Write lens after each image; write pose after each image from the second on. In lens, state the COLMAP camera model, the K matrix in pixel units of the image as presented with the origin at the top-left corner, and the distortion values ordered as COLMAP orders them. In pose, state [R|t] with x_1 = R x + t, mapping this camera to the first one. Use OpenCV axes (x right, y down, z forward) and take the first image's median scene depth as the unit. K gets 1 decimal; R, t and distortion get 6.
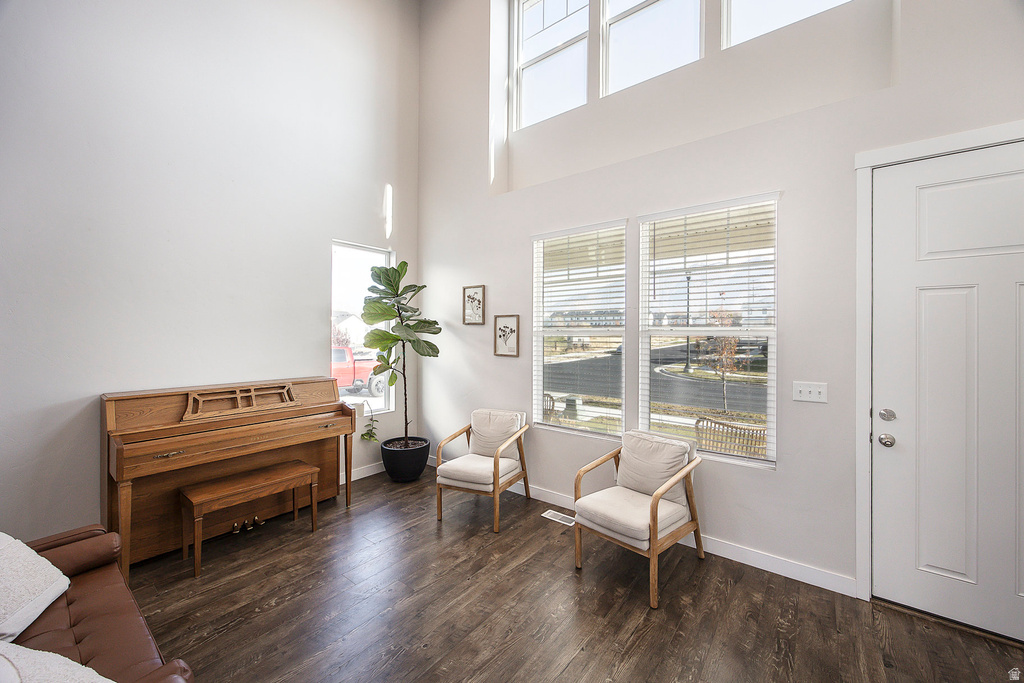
lens RADIAL K [[394.6, 0, 515.0], [0, 394.6, 336.1], [0, 0, 1]] dist [-0.001140, -0.000153]
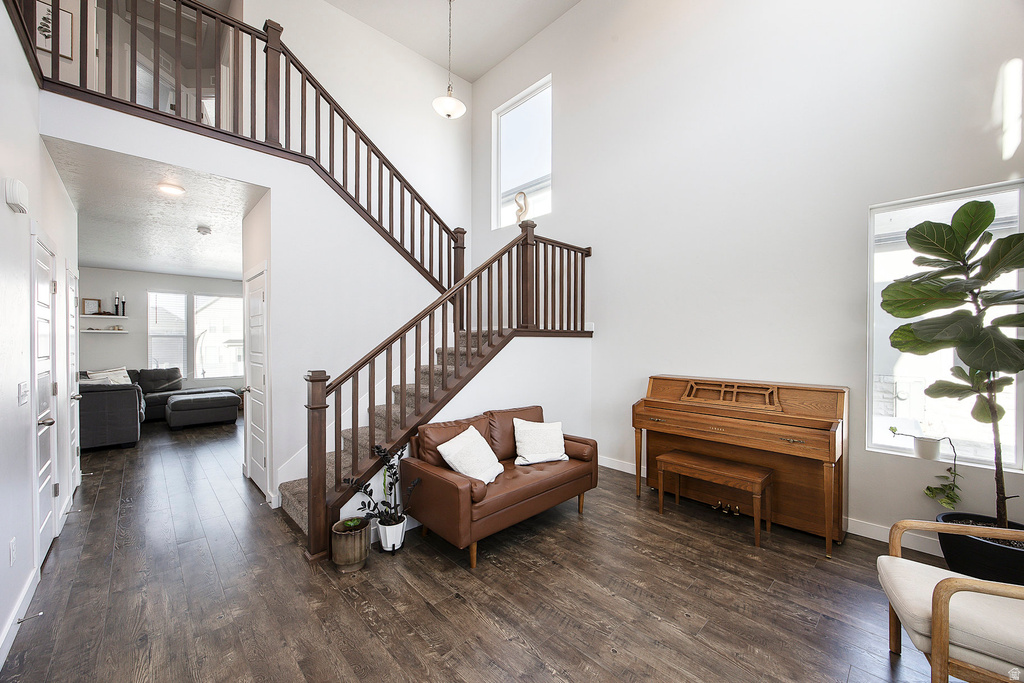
lens RADIAL K [[394.6, 0, 512.6], [0, 394.6, 342.0], [0, 0, 1]] dist [-0.001140, -0.000153]
pose [[-0.164079, 0.000781, -0.986447, 0.525159], [-0.001596, 0.999998, 0.001058, 0.016824], [0.986446, 0.001748, -0.164077, 0.621073]]
